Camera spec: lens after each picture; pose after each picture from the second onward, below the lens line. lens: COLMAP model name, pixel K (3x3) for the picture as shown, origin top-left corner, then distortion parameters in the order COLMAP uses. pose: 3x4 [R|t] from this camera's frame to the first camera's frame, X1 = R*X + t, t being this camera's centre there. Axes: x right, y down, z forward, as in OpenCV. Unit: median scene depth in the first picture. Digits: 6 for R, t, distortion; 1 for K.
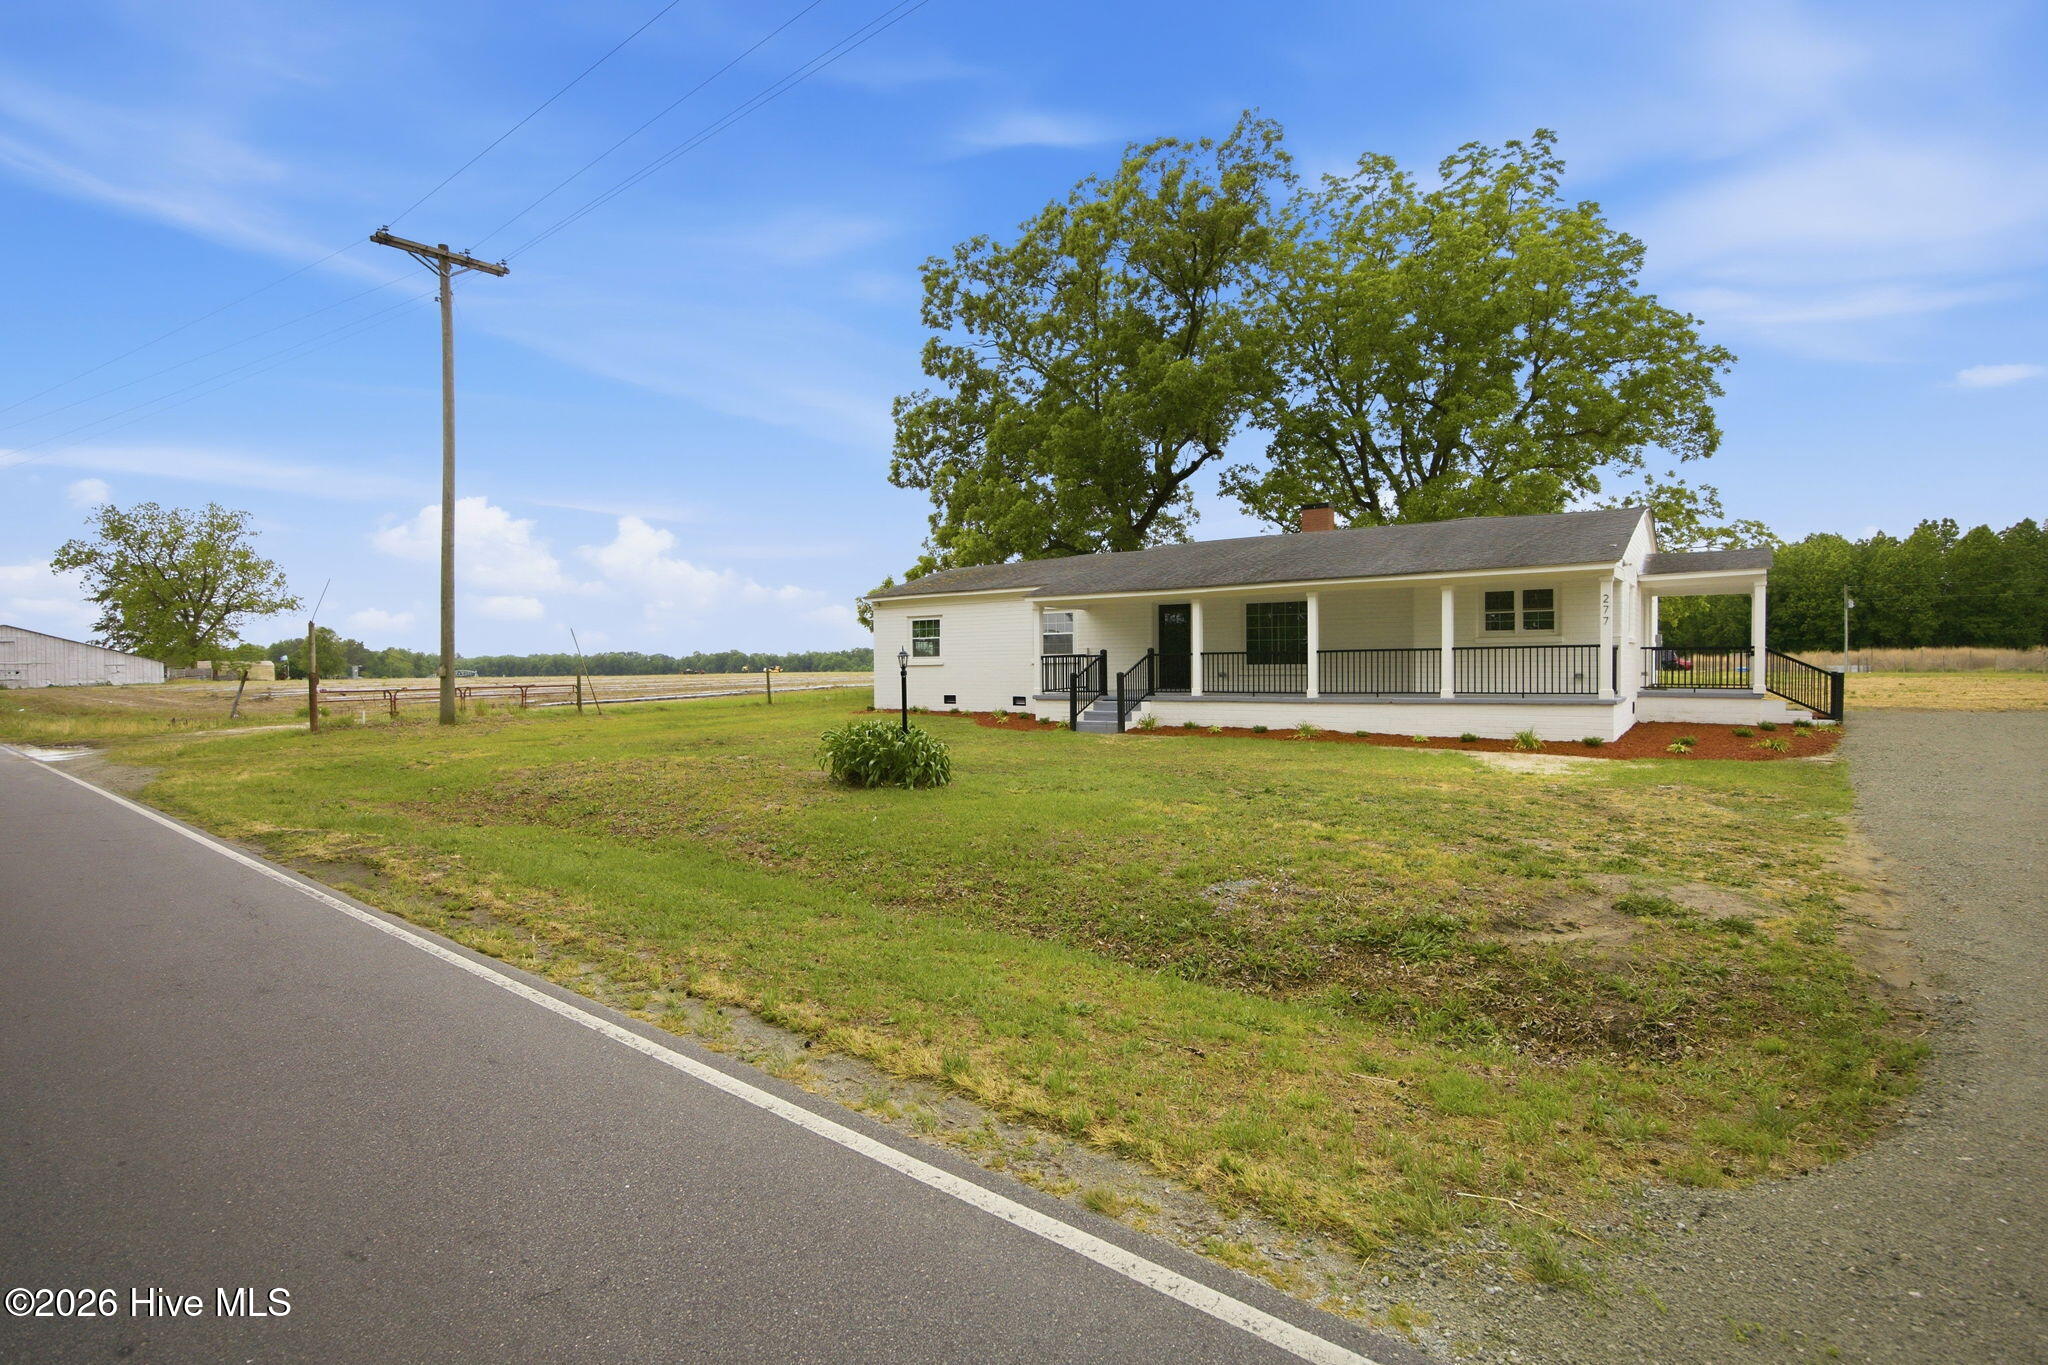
lens RADIAL K [[1008.9, 0, 1024.0], [0, 1008.9, 682.5], [0, 0, 1]] dist [0.006028, 0.001504]
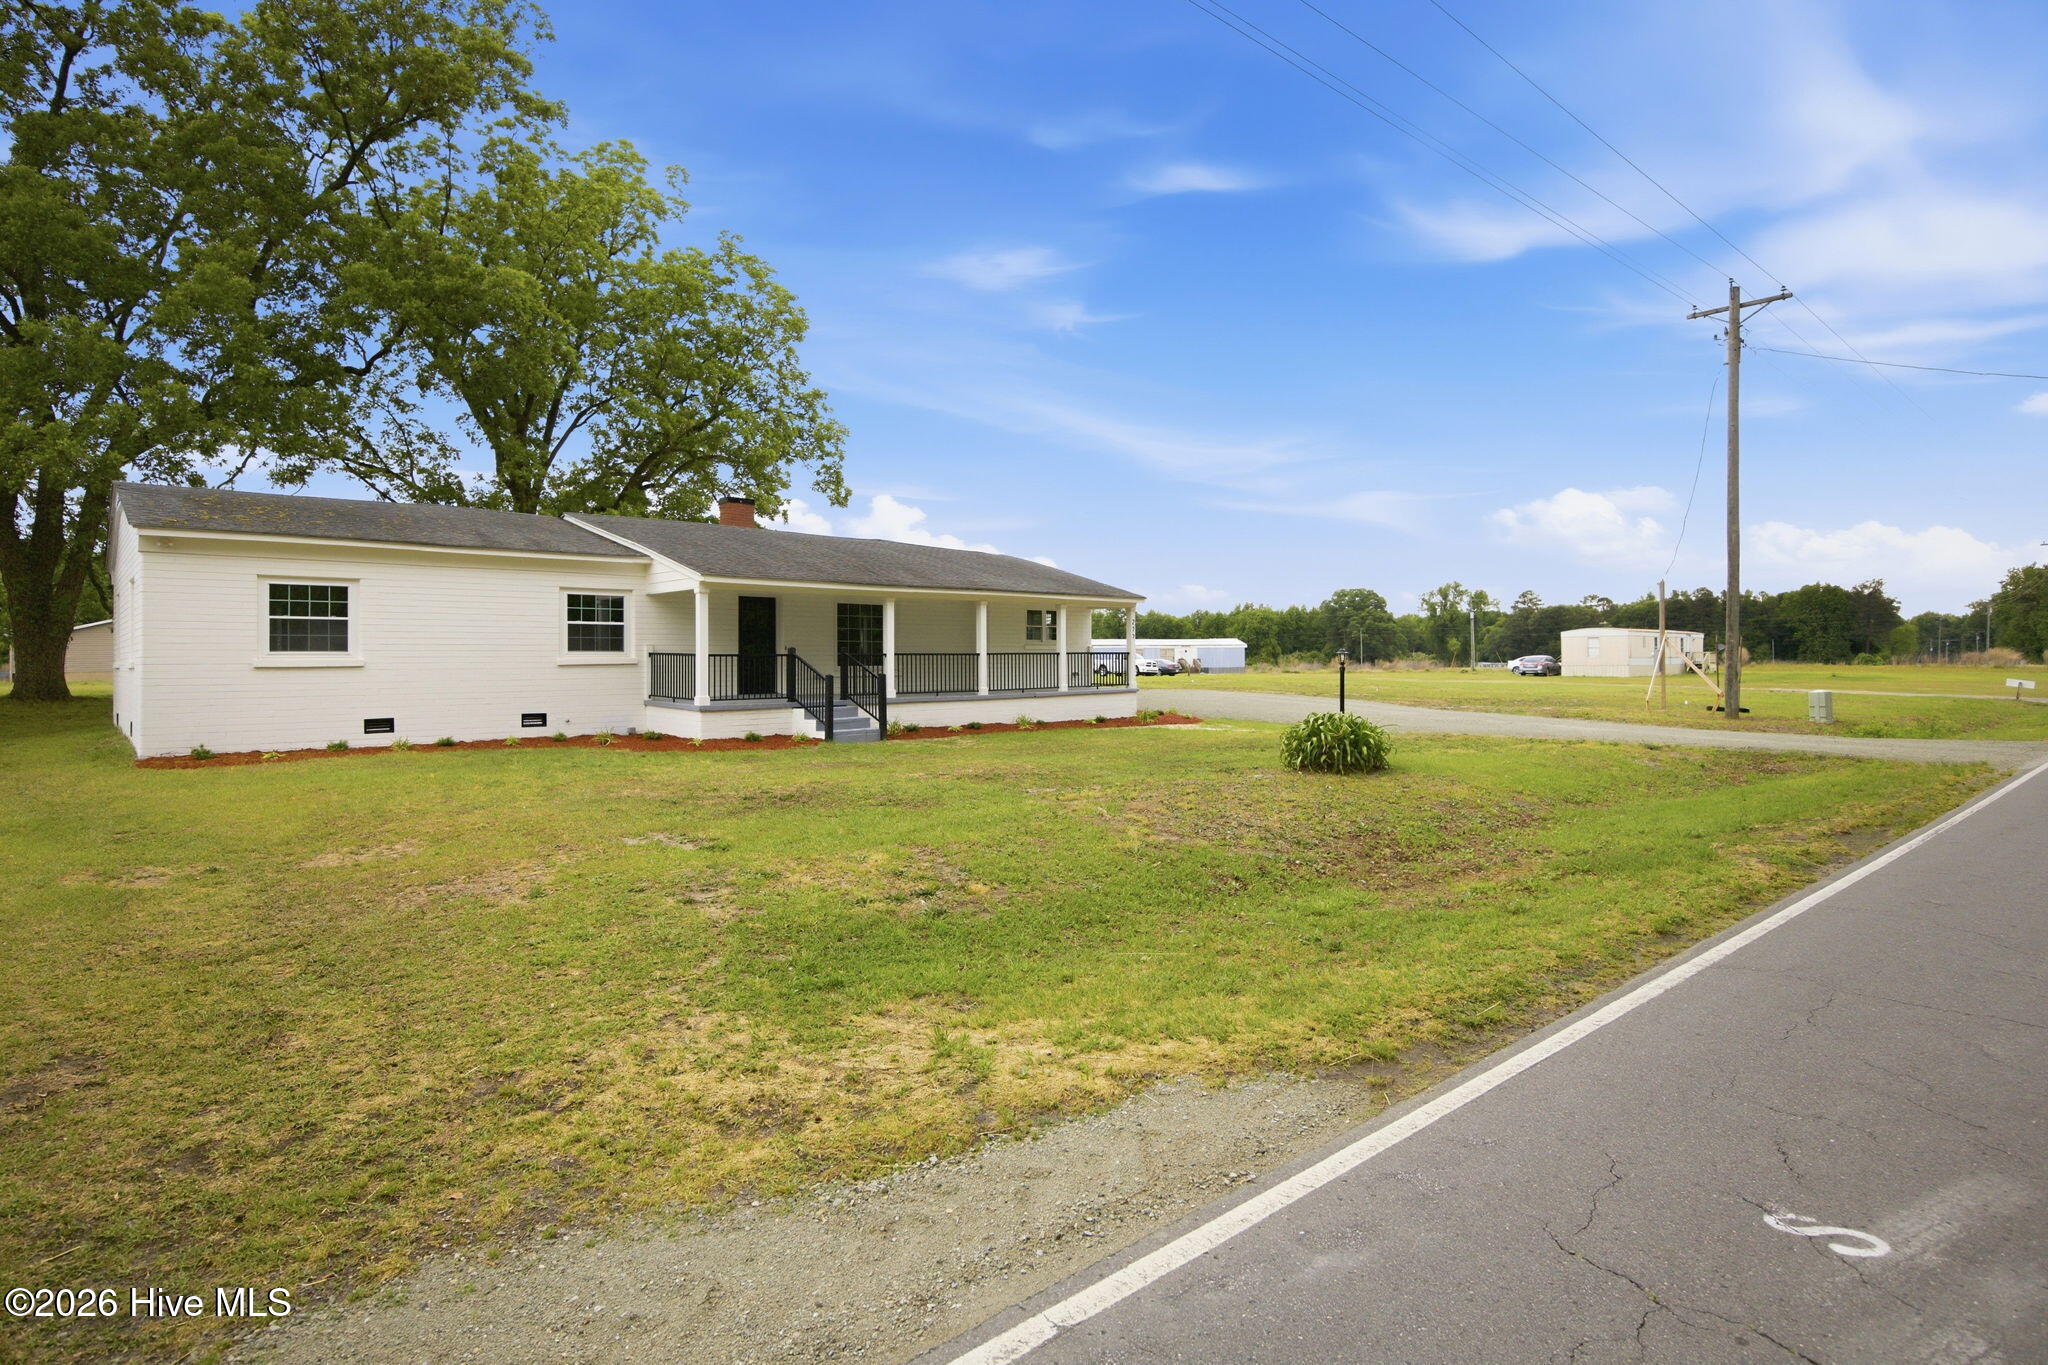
lens RADIAL K [[1030.6, 0, 1028.4], [0, 1030.6, 668.4], [0, 0, 1]] dist [-0.004734, -0.001203]
pose [[0.188218, 0.000270, 0.982127, -0.750227], [0.019791, 0.999796, -0.004068, -0.007952], [-0.981928, 0.020203, 0.188174, 0.657854]]
